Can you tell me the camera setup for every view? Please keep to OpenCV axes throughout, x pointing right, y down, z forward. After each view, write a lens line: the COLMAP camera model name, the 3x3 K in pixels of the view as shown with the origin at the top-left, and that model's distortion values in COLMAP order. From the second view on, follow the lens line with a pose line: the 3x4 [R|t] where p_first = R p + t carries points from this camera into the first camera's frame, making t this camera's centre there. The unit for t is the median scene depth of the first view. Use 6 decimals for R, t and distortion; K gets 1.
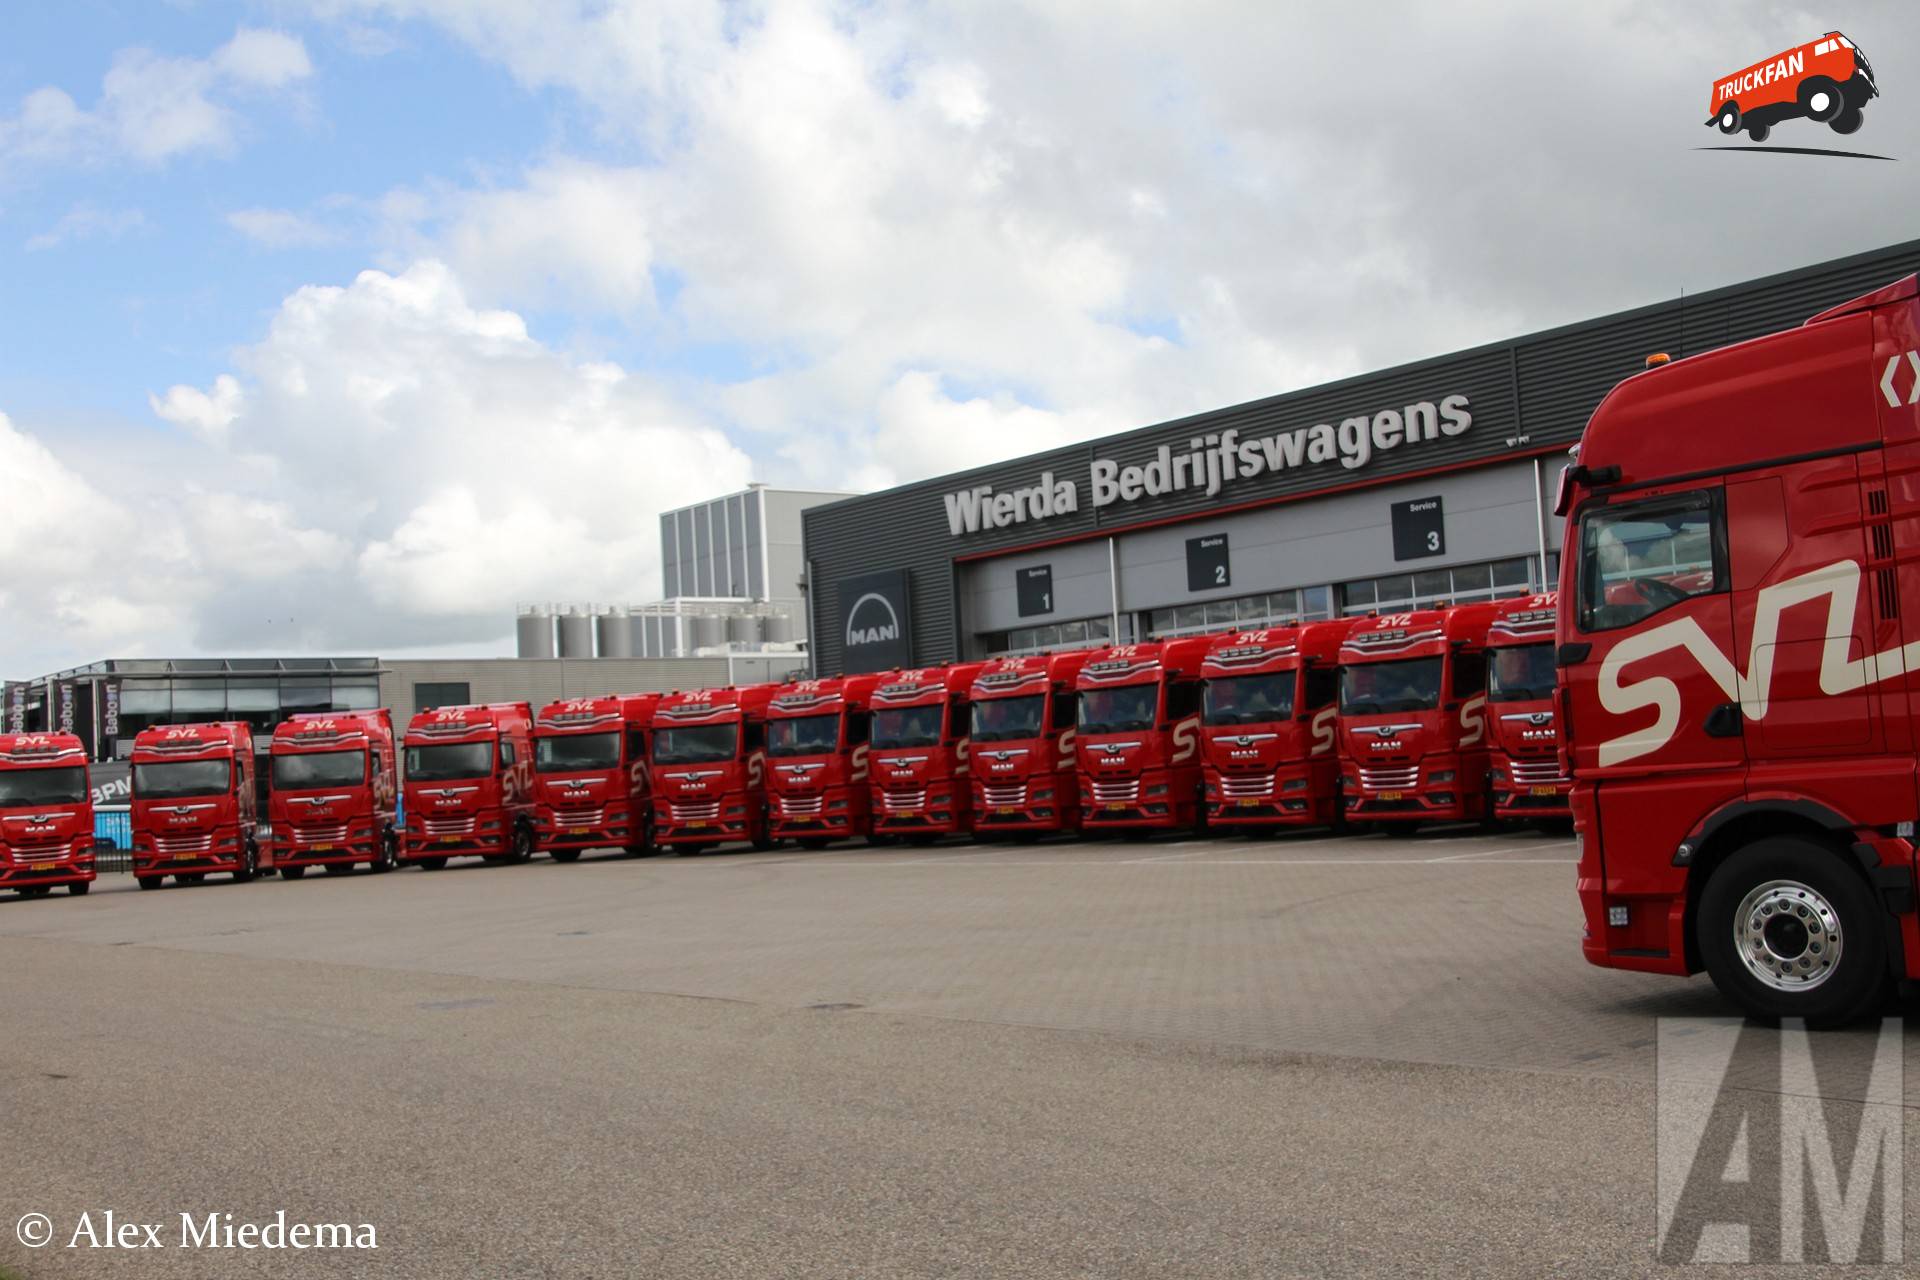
lens RADIAL K [[2287.6, 0, 919.1], [0, 2287.6, 675.0], [0, 0, 1]] dist [0.029926, 0.000000]
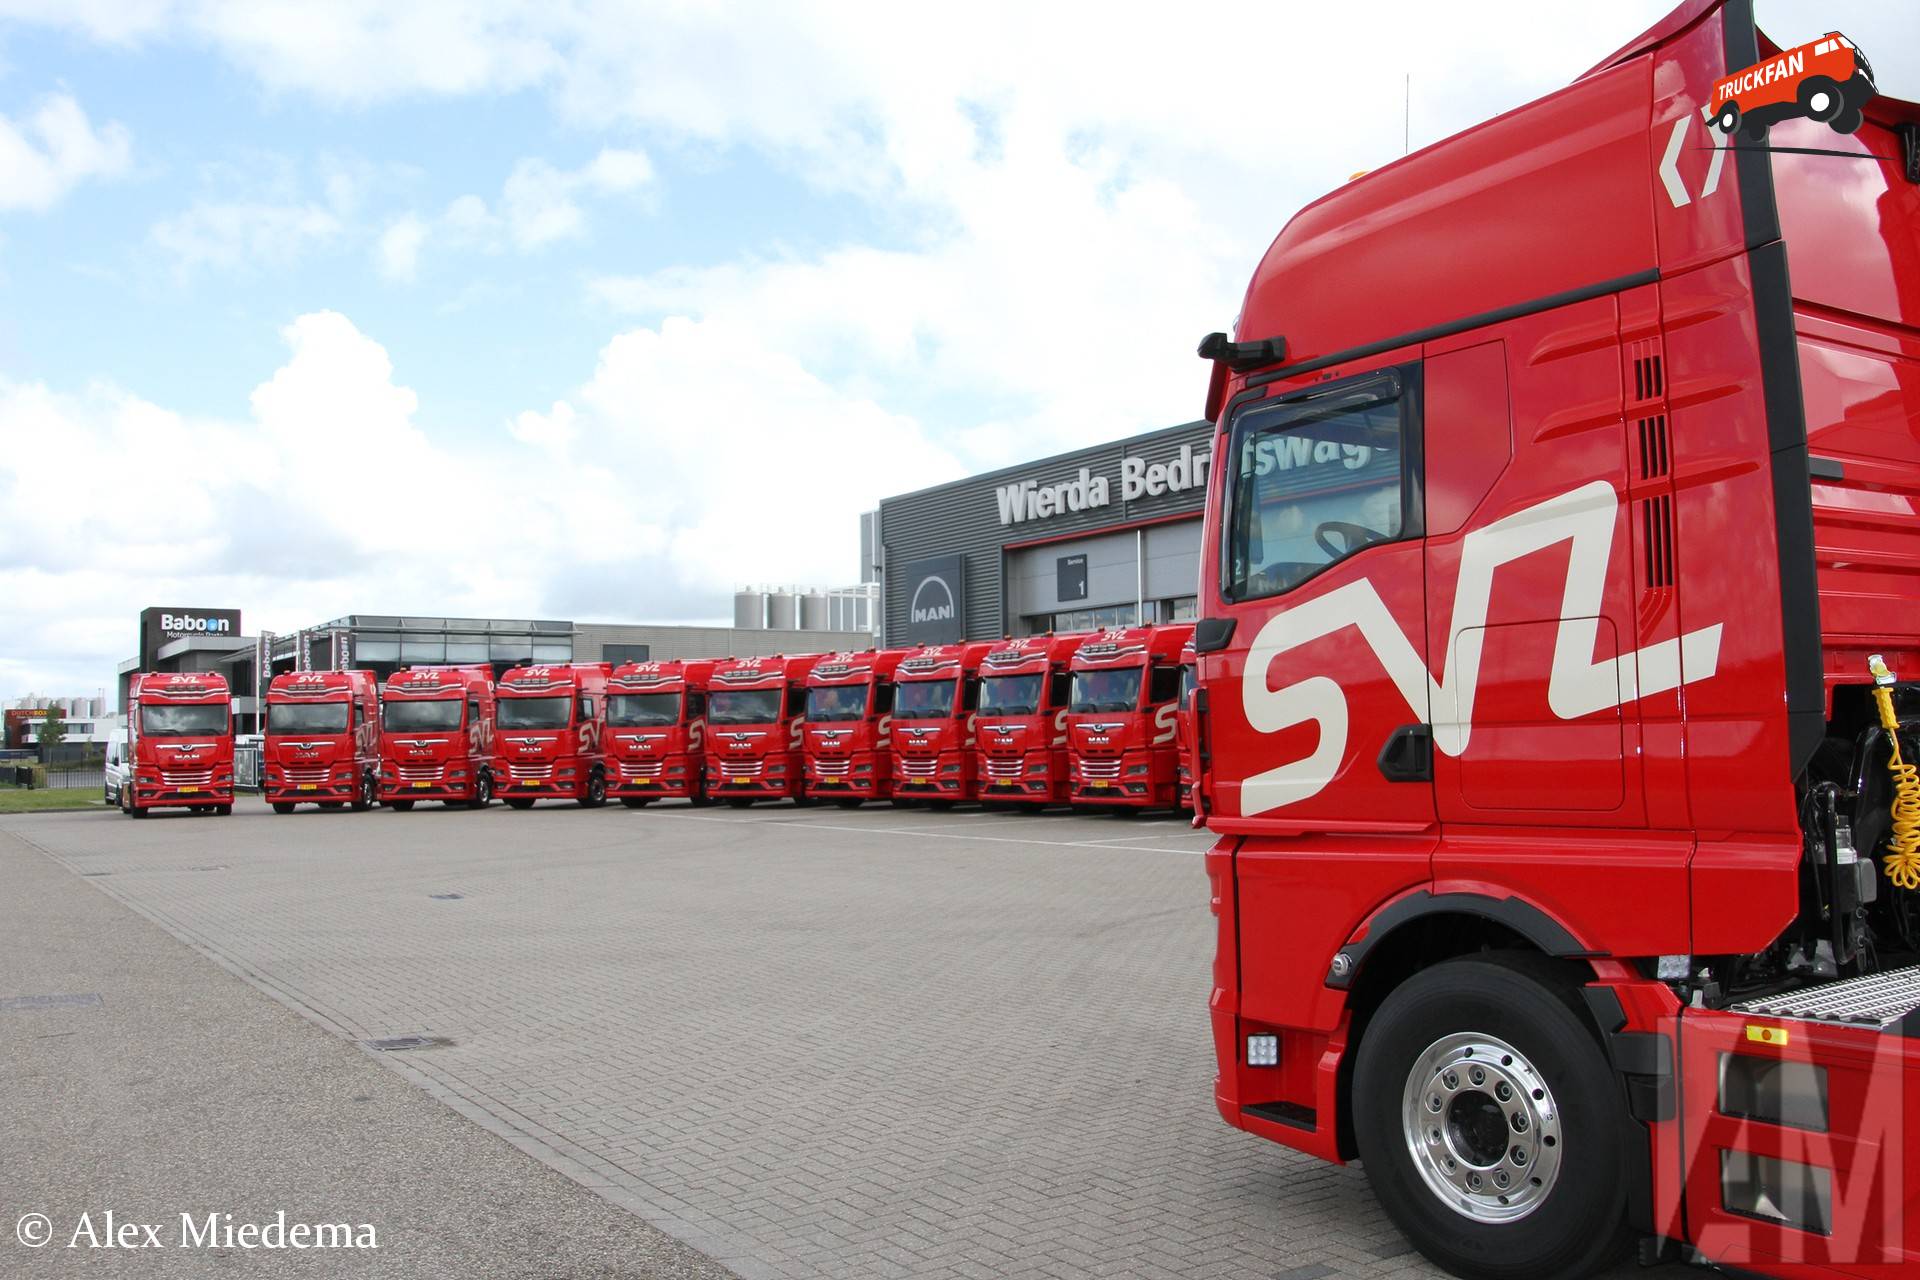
lens RADIAL K [[1803.1, 0, 920.9], [0, 1803.1, 674.8], [0, 0, 1]] dist [-0.129620, 0.065582]
pose [[0.993006, 0.038893, -0.111474, 0.081008], [-0.037503, 0.999191, 0.014543, -0.000774], [0.111949, -0.010261, 0.993661, 0.154487]]
